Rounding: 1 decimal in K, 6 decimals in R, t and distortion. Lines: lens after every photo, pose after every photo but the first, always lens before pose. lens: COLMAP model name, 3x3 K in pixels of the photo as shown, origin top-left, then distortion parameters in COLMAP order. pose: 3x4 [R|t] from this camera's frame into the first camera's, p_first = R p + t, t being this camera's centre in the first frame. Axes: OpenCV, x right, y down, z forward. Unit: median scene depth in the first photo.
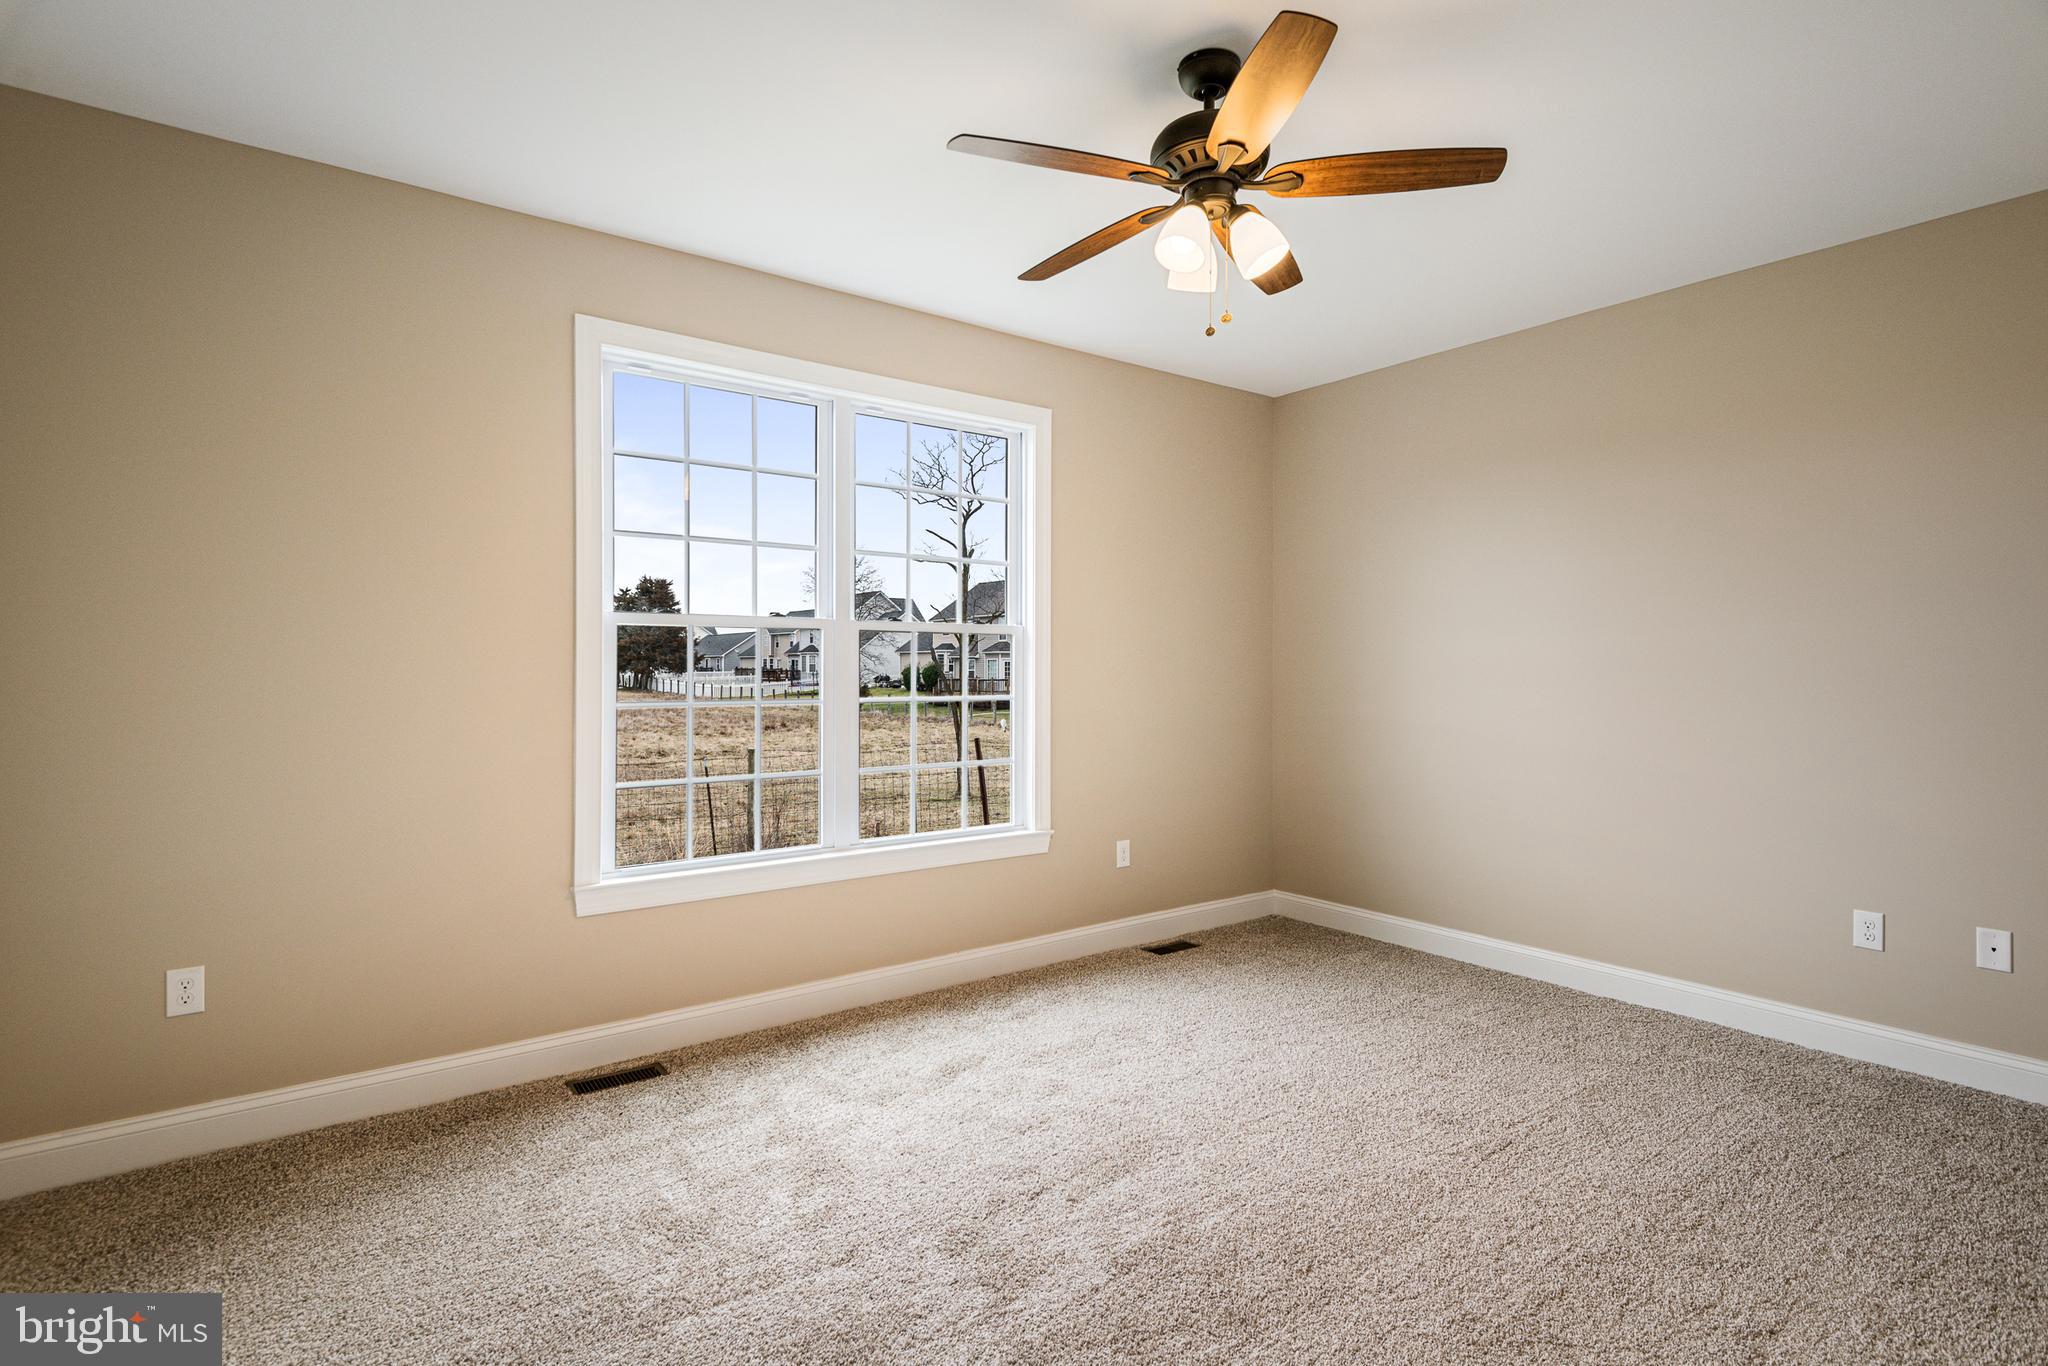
lens RADIAL K [[1019.2, 0, 1024.0], [0, 1019.2, 683.0], [0, 0, 1]] dist [0.000798, -0.000039]
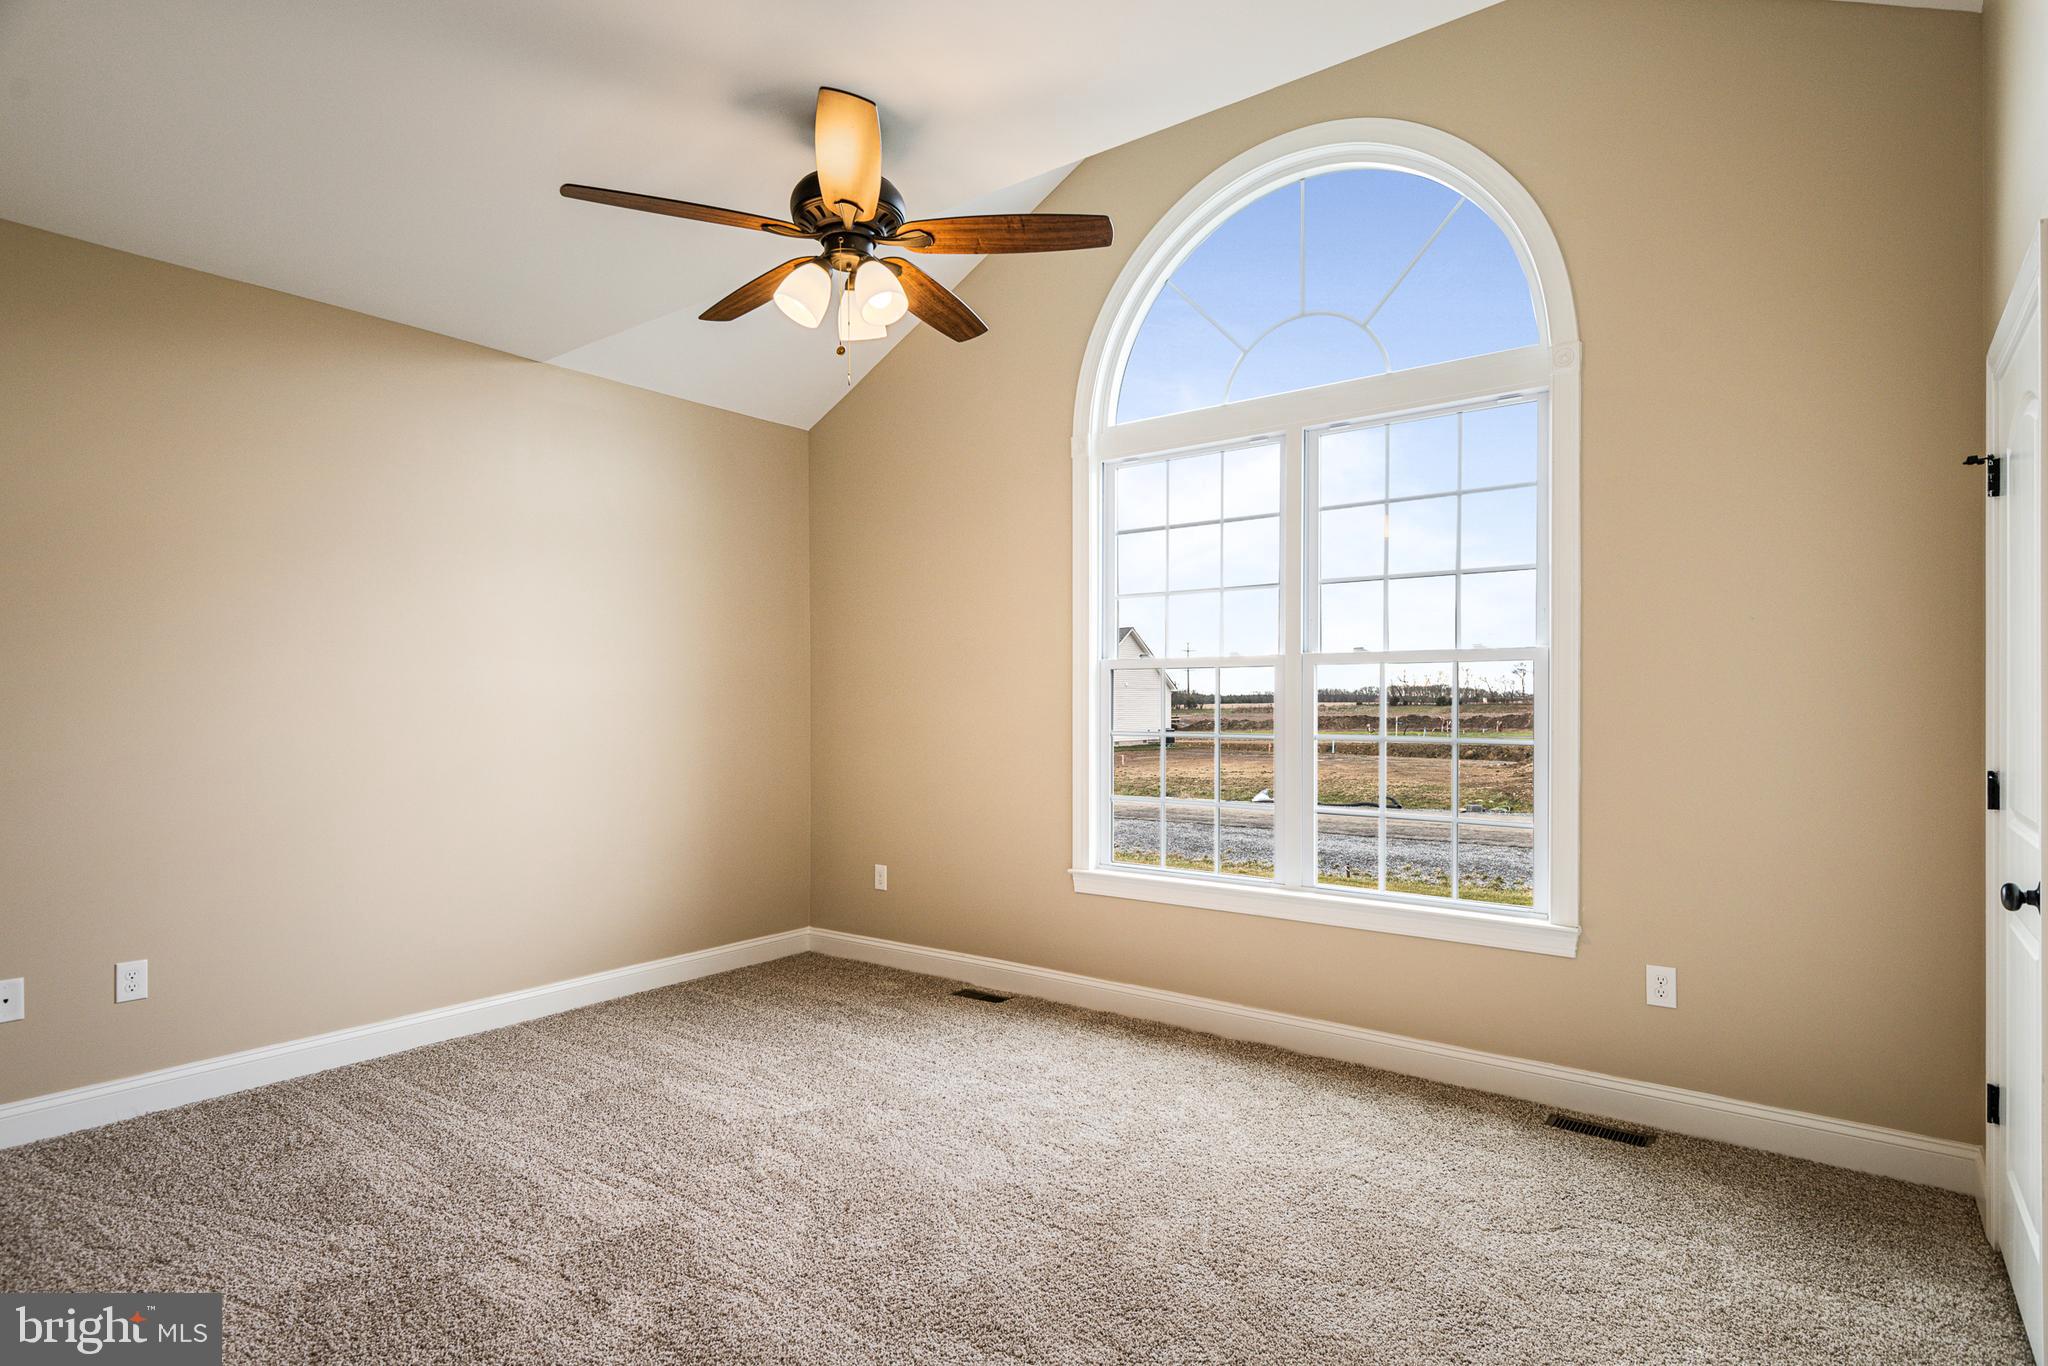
lens RADIAL K [[1053.4, 0, 1028.2], [0, 1053.4, 694.0], [0, 0, 1]] dist [0.028291, -0.015628]
pose [[0.286601, 0.005198, -0.958036, 0.803349], [-0.008686, 0.999958, 0.002827, -0.028564], [0.958011, 0.007511, 0.286635, 0.502278]]
